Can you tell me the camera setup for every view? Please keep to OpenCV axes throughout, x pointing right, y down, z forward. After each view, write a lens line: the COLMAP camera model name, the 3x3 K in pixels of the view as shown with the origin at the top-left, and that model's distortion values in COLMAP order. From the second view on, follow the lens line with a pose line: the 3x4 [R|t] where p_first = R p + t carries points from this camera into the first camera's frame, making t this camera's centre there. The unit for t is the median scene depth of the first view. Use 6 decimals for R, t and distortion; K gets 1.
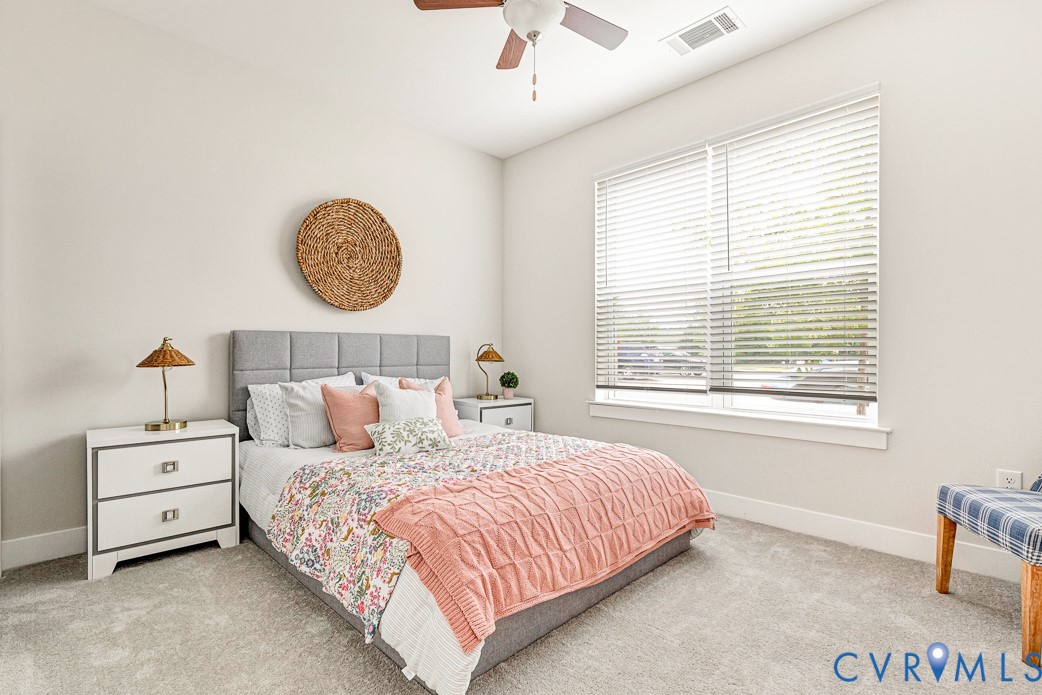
lens RADIAL K [[495.0, 0, 518.6], [0, 495.0, 347.4], [0, 0, 1]] dist [0.006664, -0.000329]
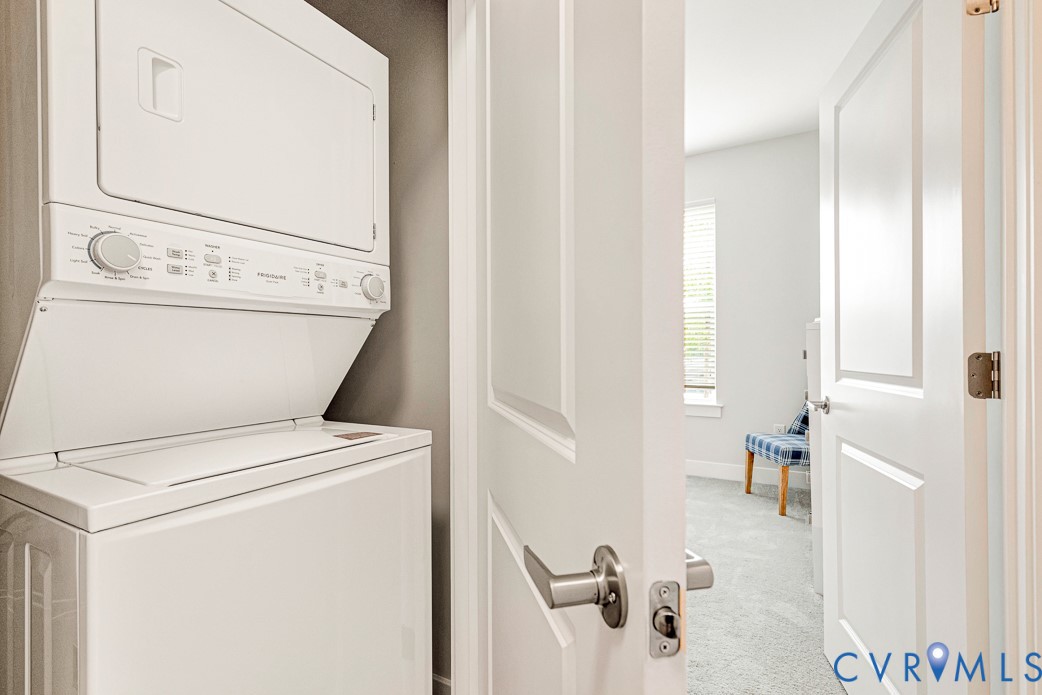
lens RADIAL K [[495.0, 0, 518.6], [0, 495.0, 347.4], [0, 0, 1]] dist [0.006664, -0.000329]
pose [[0.970518, -0.013194, 0.240667, -0.357467], [0.012983, 0.999913, 0.002464, -0.047442], [-0.240679, 0.000733, 0.970605, -0.511987]]
